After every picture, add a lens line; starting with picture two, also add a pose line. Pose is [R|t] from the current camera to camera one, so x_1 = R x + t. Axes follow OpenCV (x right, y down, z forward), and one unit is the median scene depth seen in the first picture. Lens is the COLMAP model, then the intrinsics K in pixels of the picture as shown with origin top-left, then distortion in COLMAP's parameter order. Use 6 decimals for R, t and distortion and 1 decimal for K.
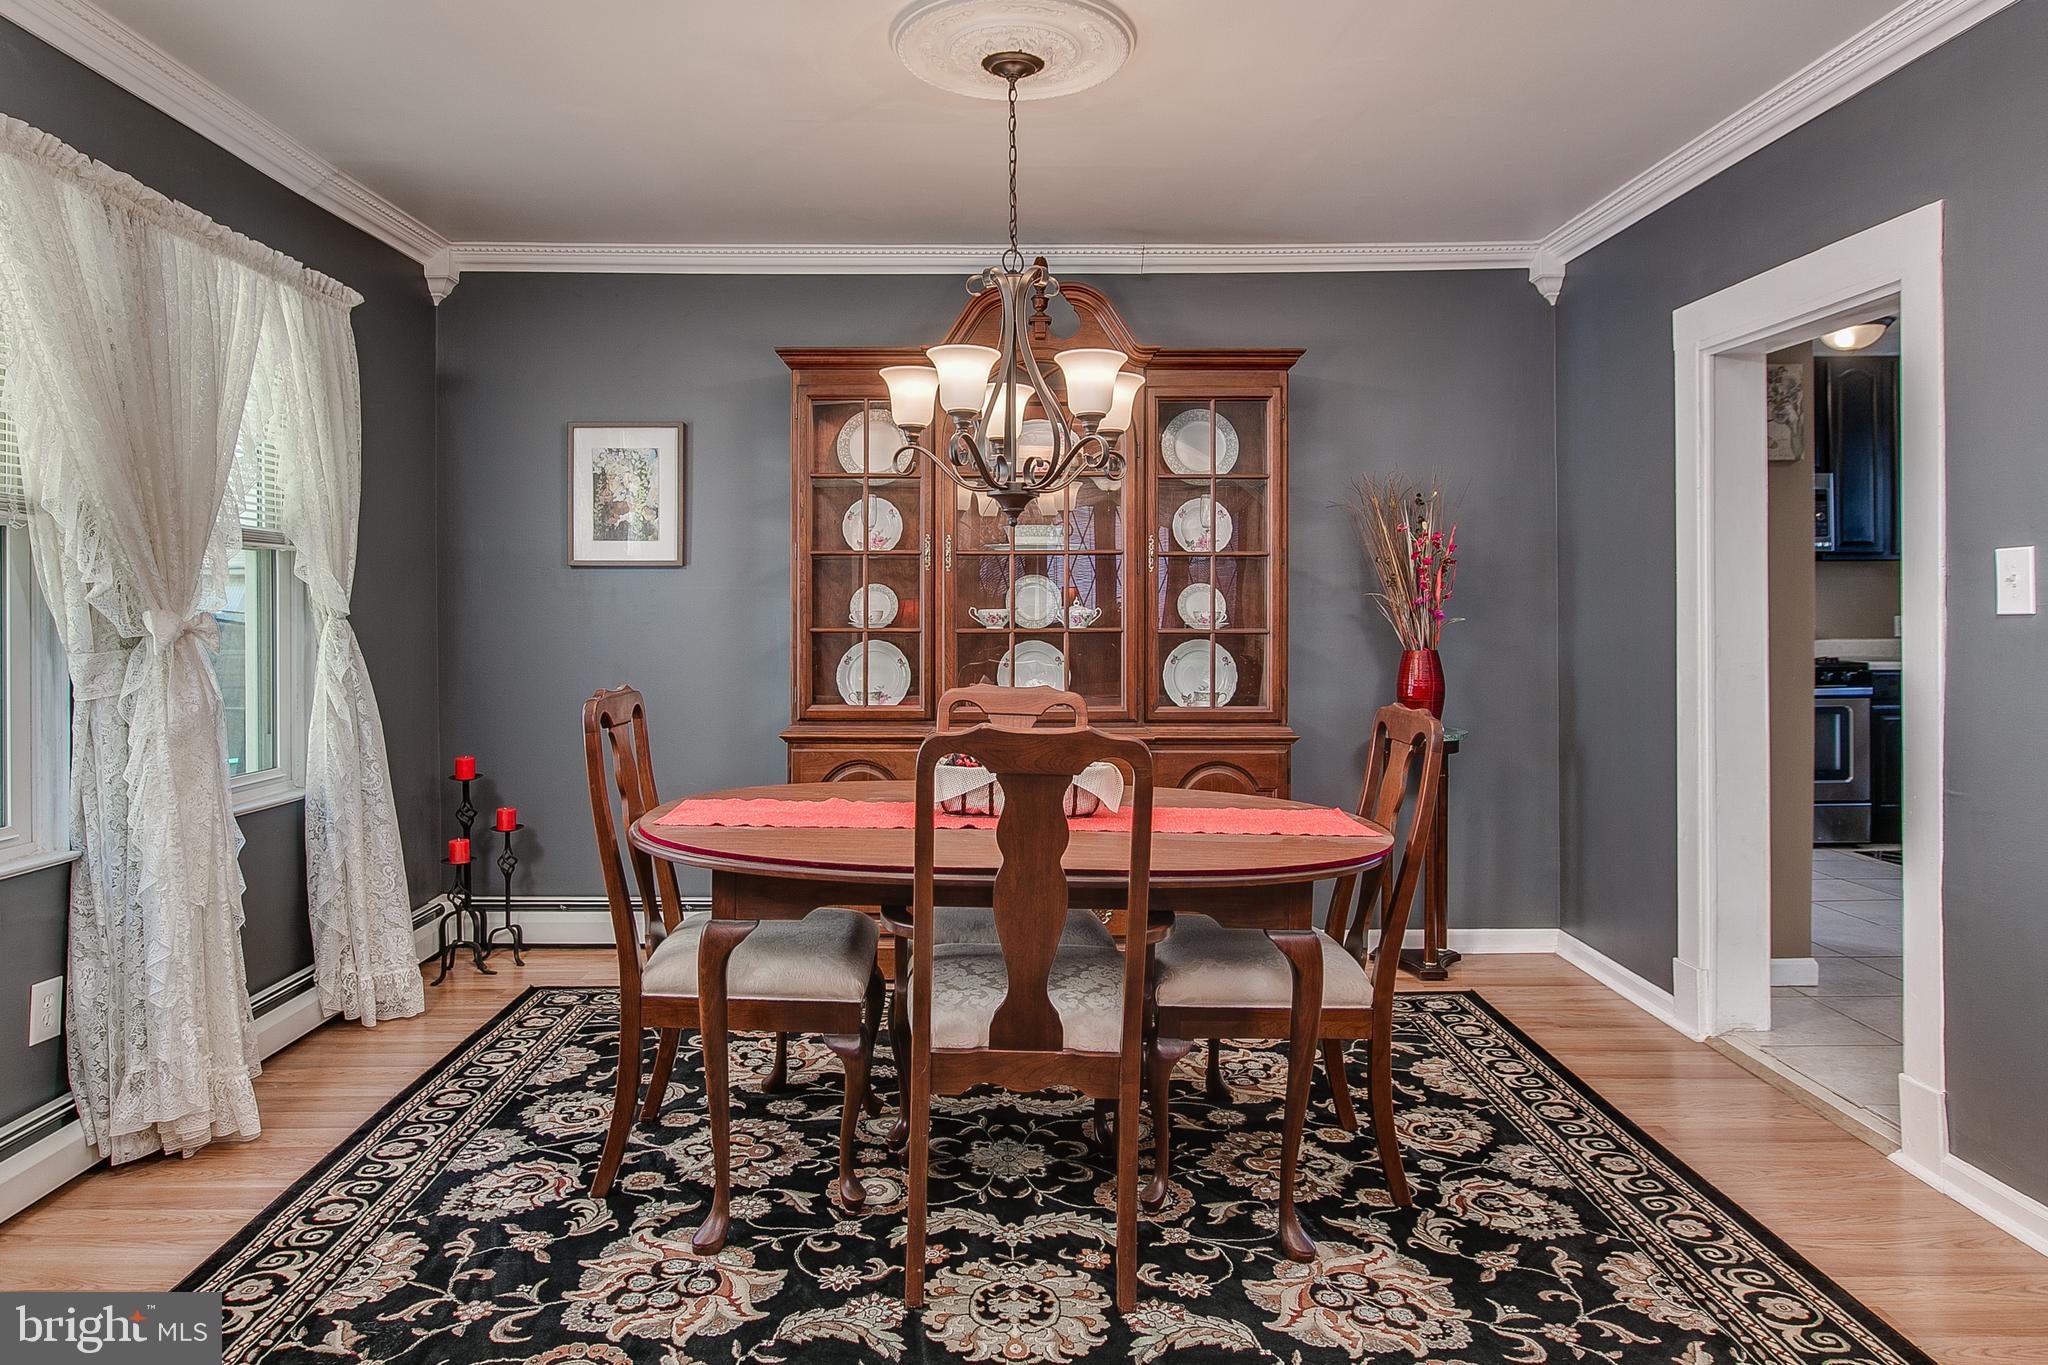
lens RADIAL K [[1208.9, 0, 1024.1], [0, 1208.9, 608.1], [0, 0, 1]] dist [0.004156, 0.000151]
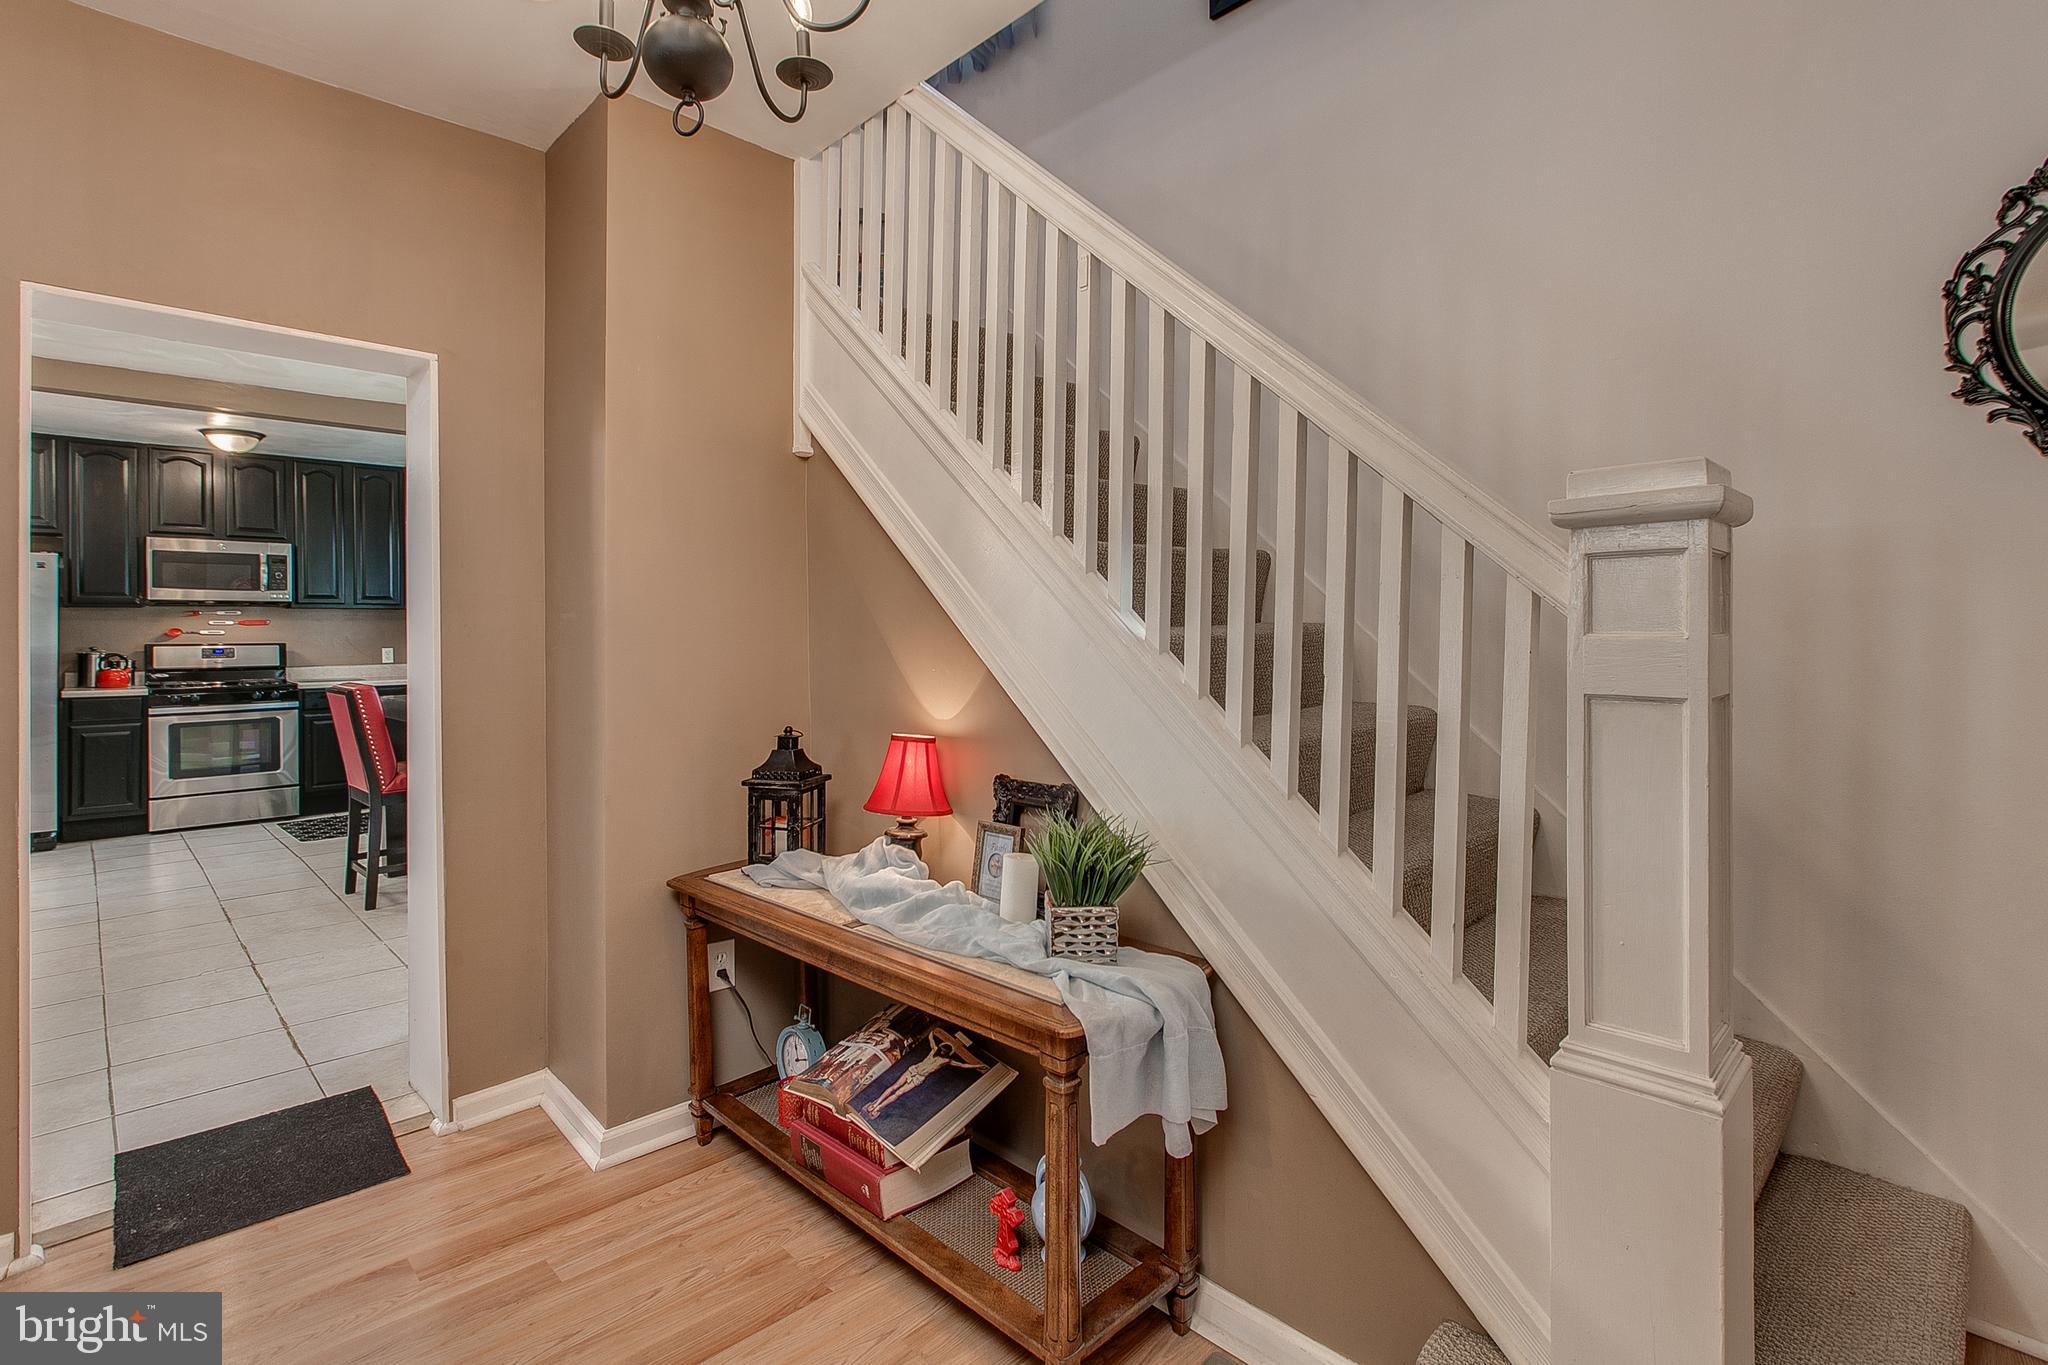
lens RADIAL K [[953.8, 0, 1023.8], [0, 953.8, 634.6], [0, 0, 1]] dist [-0.000517, -0.000563]
pose [[0.715684, -0.003302, 0.698417, 1.068123], [0.006187, 0.999980, -0.001612, -0.005999], [-0.698397, 0.005475, 0.715689, -0.678143]]
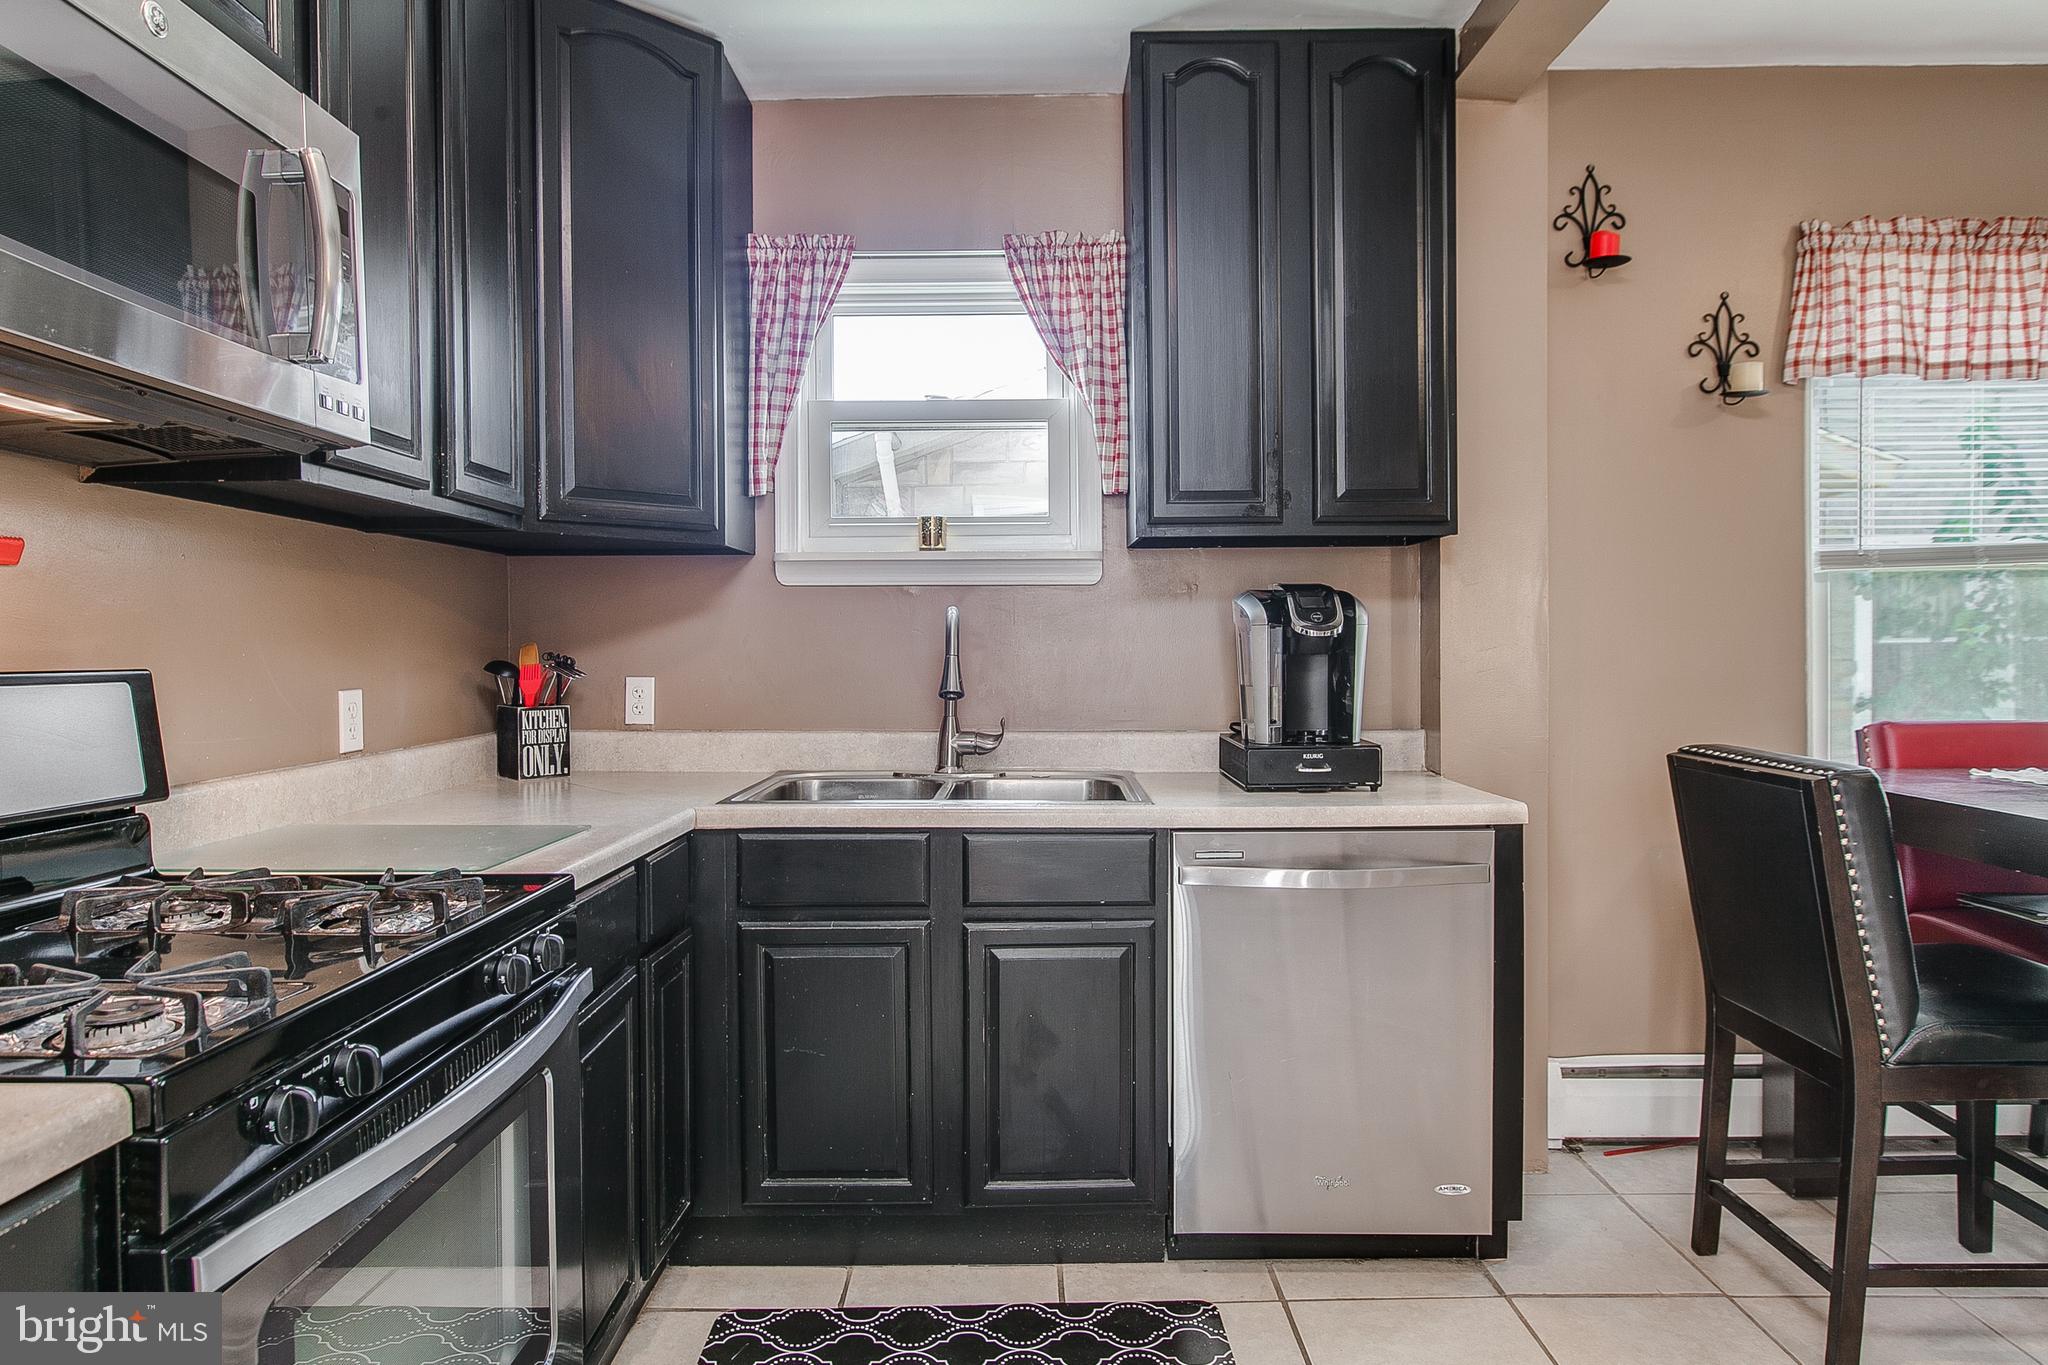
lens RADIAL K [[1200.8, 0, 1025.2], [0, 1200.8, 671.8], [0, 0, 1]] dist [-0.000926, -0.001713]
pose [[0.013451, -0.013165, 0.999823, 0.874716], [0.007784, 0.999884, 0.013061, -0.003286], [-0.999879, 0.007607, 0.013552, 1.807000]]
